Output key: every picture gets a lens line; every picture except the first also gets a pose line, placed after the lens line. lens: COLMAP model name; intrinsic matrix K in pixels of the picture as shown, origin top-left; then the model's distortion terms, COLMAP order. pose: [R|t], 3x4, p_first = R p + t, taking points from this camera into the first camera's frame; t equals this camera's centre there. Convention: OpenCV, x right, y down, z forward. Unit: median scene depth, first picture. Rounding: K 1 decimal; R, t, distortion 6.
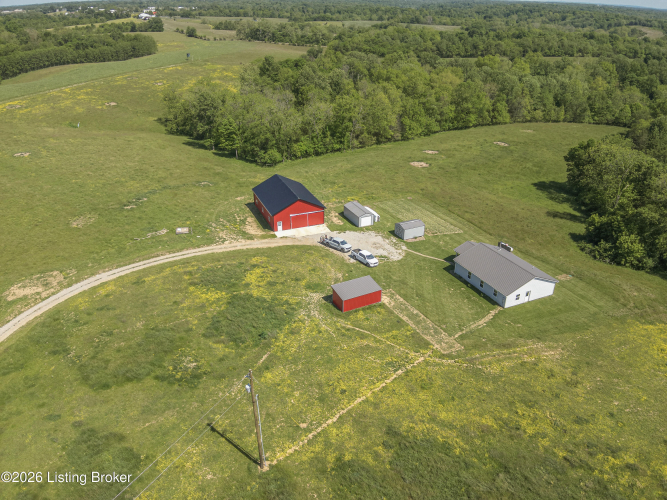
lens RADIAL K [[476.9, 0, 333.5], [0, 476.9, 250.0], [0, 0, 1]] dist [0.087874, -0.156057]
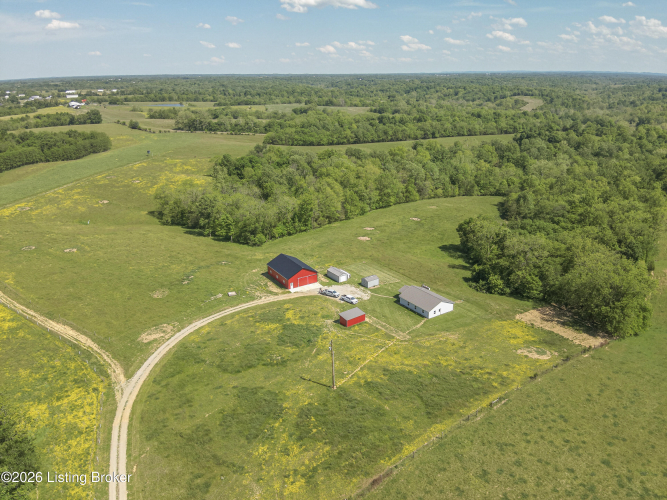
lens RADIAL K [[474.2, 0, 326.0], [0, 474.2, 248.3], [0, 0, 1]] dist [0.128722, -0.001666]
pose [[0.987717, -0.067581, 0.140884, -0.190421], [0.085738, 0.988181, -0.127075, 0.034338], [-0.130631, 0.137593, 0.981837, -0.546050]]
